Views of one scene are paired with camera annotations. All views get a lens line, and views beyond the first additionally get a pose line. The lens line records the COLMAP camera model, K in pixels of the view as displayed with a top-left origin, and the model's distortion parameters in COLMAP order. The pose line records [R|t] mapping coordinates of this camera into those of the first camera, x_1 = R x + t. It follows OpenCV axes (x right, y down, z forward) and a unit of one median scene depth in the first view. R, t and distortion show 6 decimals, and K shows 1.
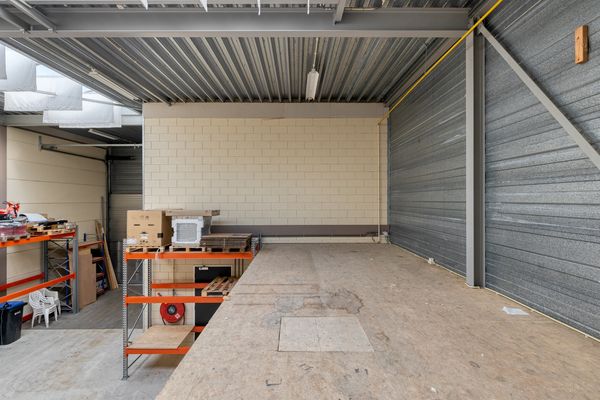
lens RADIAL K [[295.6, 0, 301.5], [0, 295.6, 199.0], [0, 0, 1]] dist [0.001889, -0.000176]
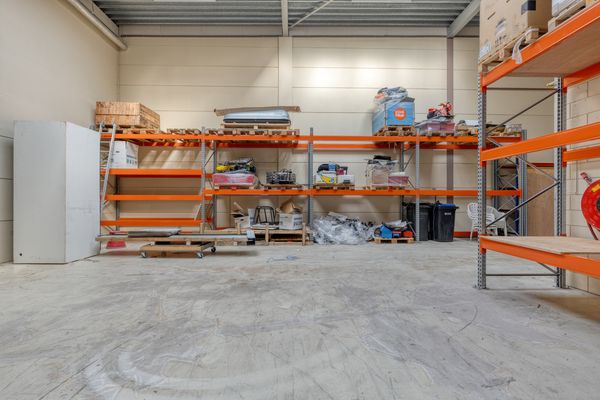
lens RADIAL K [[286.2, 0, 299.3], [0, 286.2, 200.1], [0, 0, 1]] dist [0.001096, 0.000416]
pose [[0.010415, -0.000776, -0.999945, -0.046446], [-0.001262, 0.999999, -0.000790, 0.813153], [0.999945, 0.001270, 0.010414, 1.195464]]
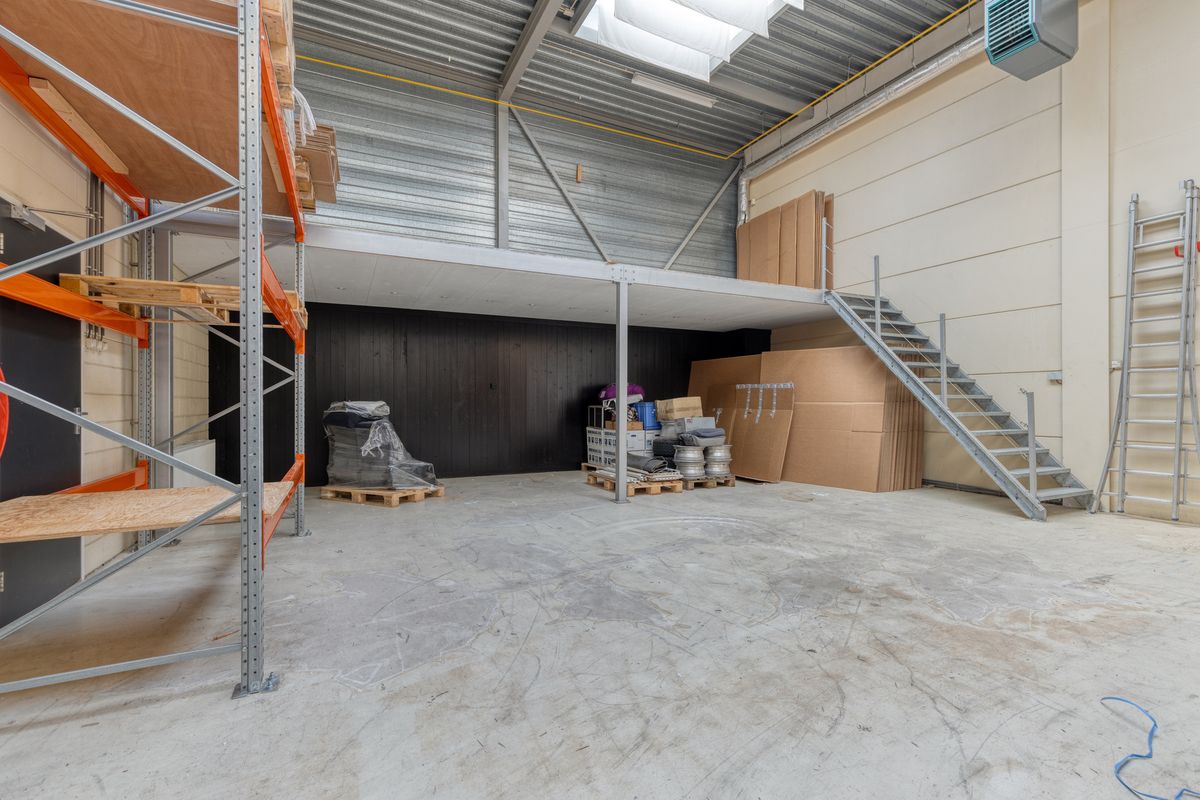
lens RADIAL K [[531.6, 0, 600.3], [0, 531.6, 403.9], [0, 0, 1]] dist [0.000305, 0.000002]
pose [[-0.419744, 0.000422, 0.907642, -1.867007], [-0.000879, 0.999999, -0.000872, 0.813887], [-0.907642, -0.001164, -0.419744, 1.796003]]
